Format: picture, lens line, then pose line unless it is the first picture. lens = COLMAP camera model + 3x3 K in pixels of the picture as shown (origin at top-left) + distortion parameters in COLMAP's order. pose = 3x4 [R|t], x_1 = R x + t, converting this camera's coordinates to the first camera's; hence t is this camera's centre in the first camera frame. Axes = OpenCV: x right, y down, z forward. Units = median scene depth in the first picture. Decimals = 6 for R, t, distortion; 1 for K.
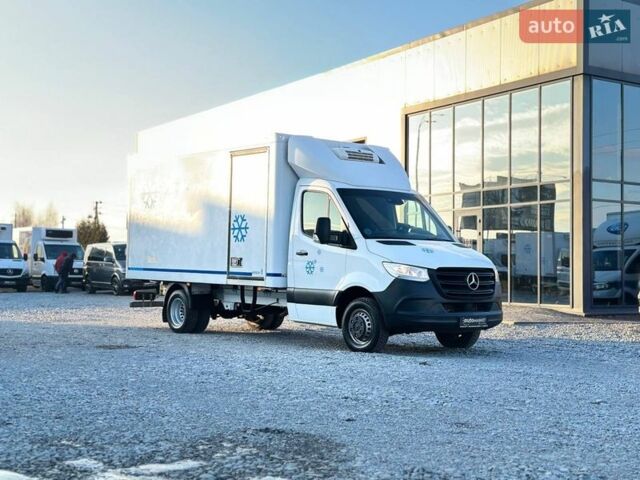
lens RADIAL K [[892.7, 0, 320.0], [0, 892.7, 240.0], [0, 0, 1]] dist [0.131428, -0.072877]
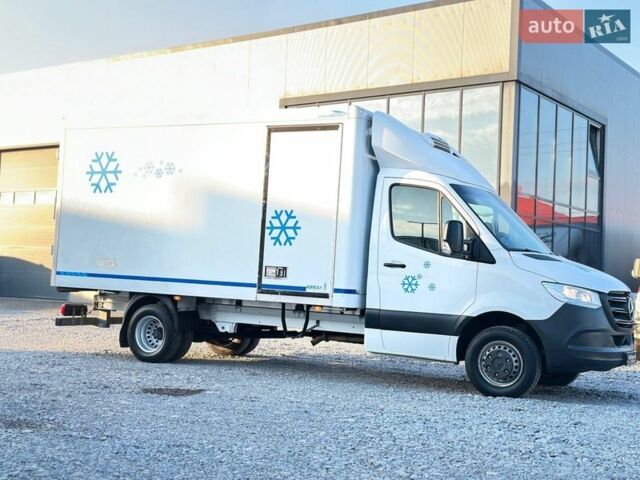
lens RADIAL K [[892.7, 0, 320.0], [0, 892.7, 240.0], [0, 0, 1]] dist [0.131428, -0.072877]
pose [[0.935094, 0.046422, 0.351347, -0.329232], [-0.044667, 0.998916, -0.013103, 0.005995], [-0.351574, -0.003441, 0.936154, 0.280691]]
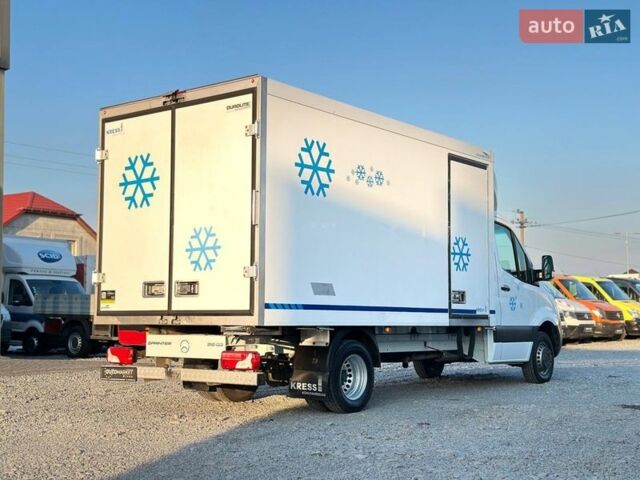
lens RADIAL K [[891.3, 0, 317.3], [0, 891.3, 233.2], [0, 0, 1]] dist [0.124906, -0.034453]
pose [[-0.203052, 0.070057, 0.976659, -0.845506], [-0.035648, 0.996247, -0.078874, 0.035831], [-0.978519, -0.050831, -0.199792, 1.293747]]
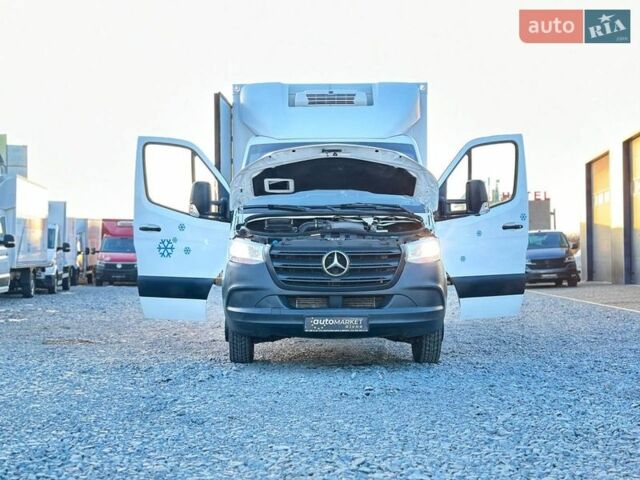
lens RADIAL K [[892.7, 0, 320.0], [0, 892.7, 240.0], [0, 0, 1]] dist [0.131428, -0.072877]
pose [[0.772033, -0.033852, -0.634681, 0.498938], [0.037651, 0.999263, -0.007499, 0.028534], [0.634467, -0.018106, 0.772738, 0.408138]]
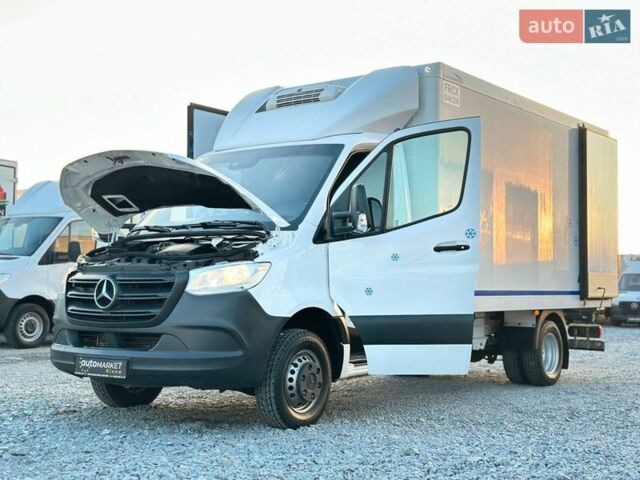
lens RADIAL K [[892.7, 0, 320.0], [0, 892.7, 240.0], [0, 0, 1]] dist [0.131428, -0.072877]
pose [[0.239973, -0.071575, -0.968138, 0.632330], [0.022595, 0.997420, -0.068139, 0.046409], [0.970517, -0.005524, 0.240971, 0.849082]]
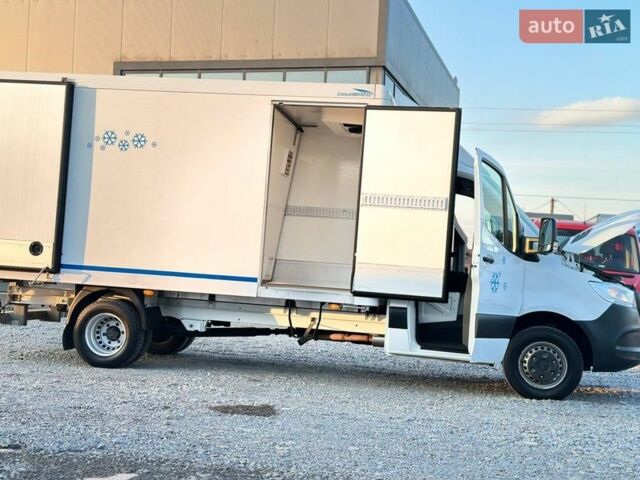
lens RADIAL K [[892.7, 0, 320.0], [0, 892.7, 240.0], [0, 0, 1]] dist [0.131428, -0.072877]
pose [[0.767468, 0.054763, 0.638745, -0.509855], [-0.067496, 0.997710, -0.004441, 0.006925], [-0.637525, -0.039704, 0.769406, 0.467317]]
